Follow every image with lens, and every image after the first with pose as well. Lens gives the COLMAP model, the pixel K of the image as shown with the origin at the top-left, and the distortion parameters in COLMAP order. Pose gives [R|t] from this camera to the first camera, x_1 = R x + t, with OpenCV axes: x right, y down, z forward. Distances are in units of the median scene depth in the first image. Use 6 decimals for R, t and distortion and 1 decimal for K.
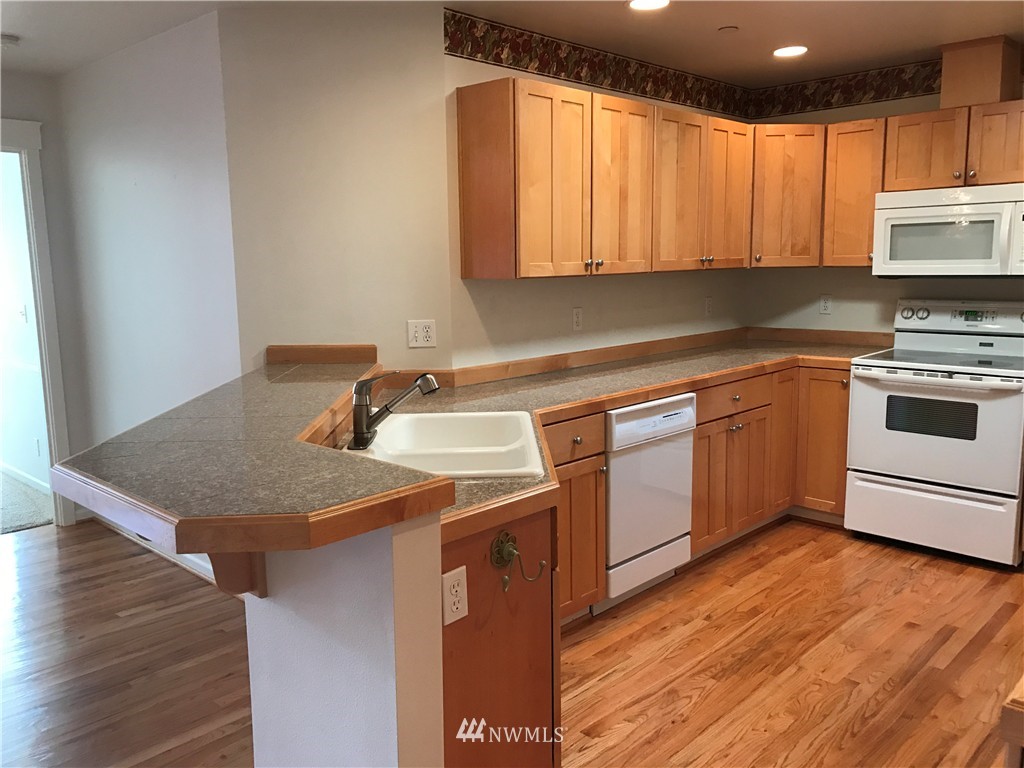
lens RADIAL K [[834.9, 0, 509.9], [0, 834.9, 381.4], [0, 0, 1]] dist [0.022030, -0.018033]
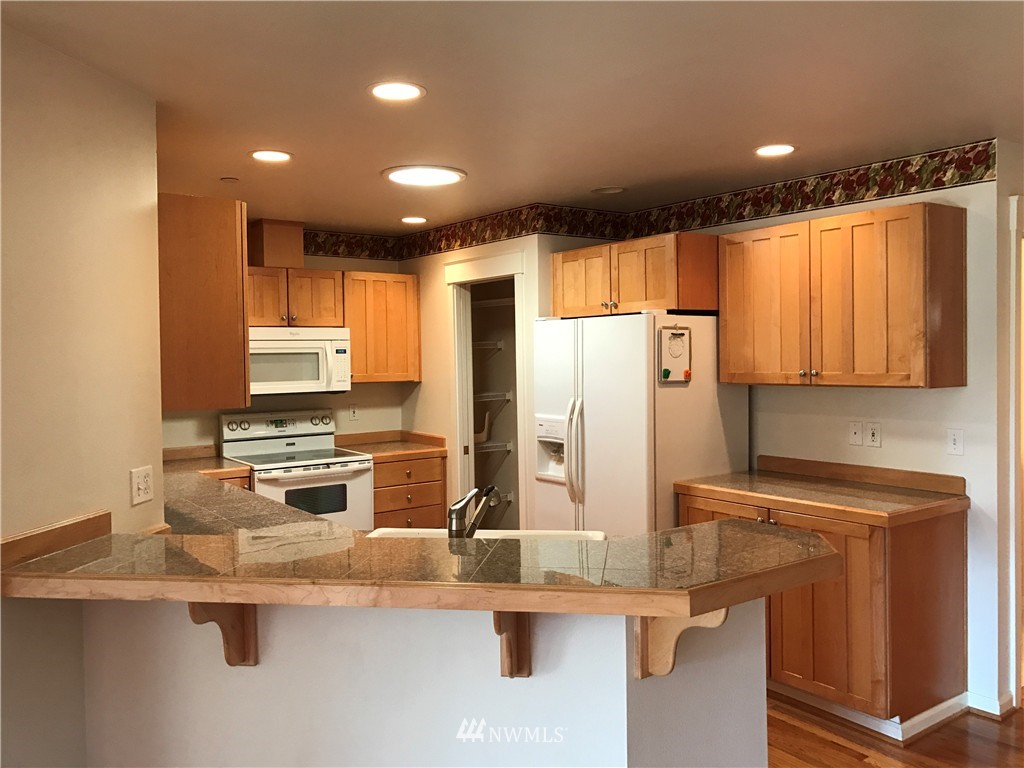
lens RADIAL K [[834.9, 0, 508.8], [0, 834.9, 371.1], [0, 0, 1]] dist [0.022030, -0.018033]
pose [[0.167902, -0.004274, 0.985794, -0.694424], [0.155752, 0.987546, -0.022247, -0.077212], [-0.973422, 0.157275, 0.166477, 0.442167]]
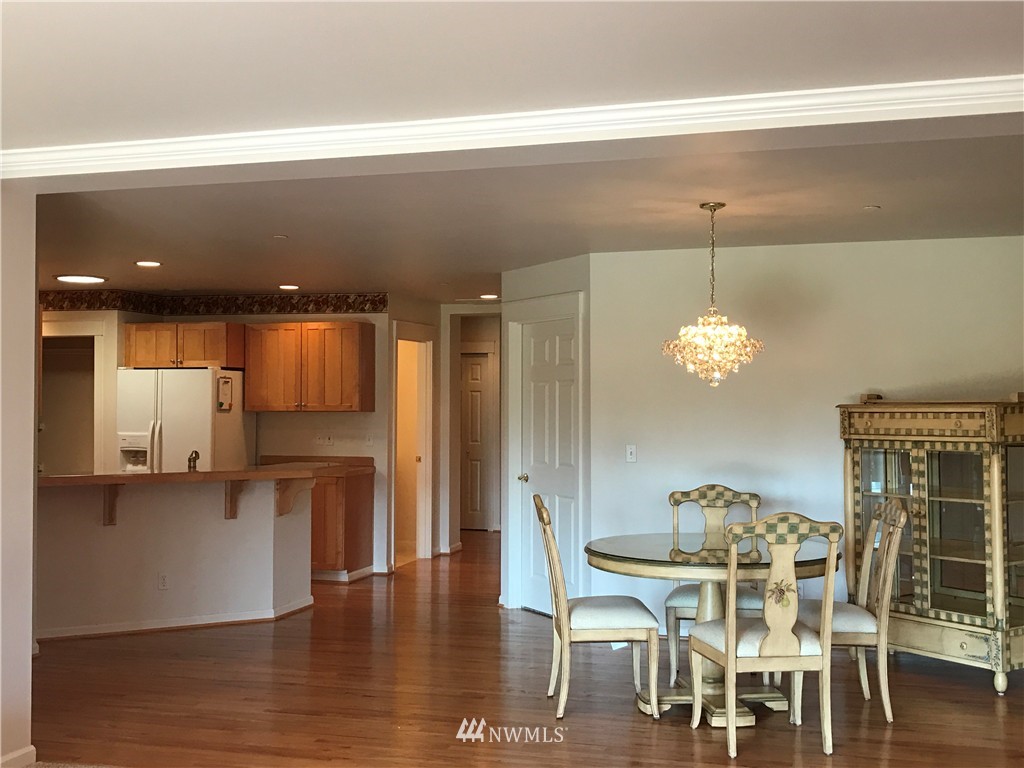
lens RADIAL K [[1171.9, 0, 511.8], [0, 1171.9, 383.3], [0, 0, 1]] dist [0.006670, 0.000000]
pose [[-0.481886, 0.031443, 0.875670, -1.578258], [0.133120, 0.990383, 0.037695, -0.105762], [-0.866063, 0.134734, -0.481437, 0.840641]]
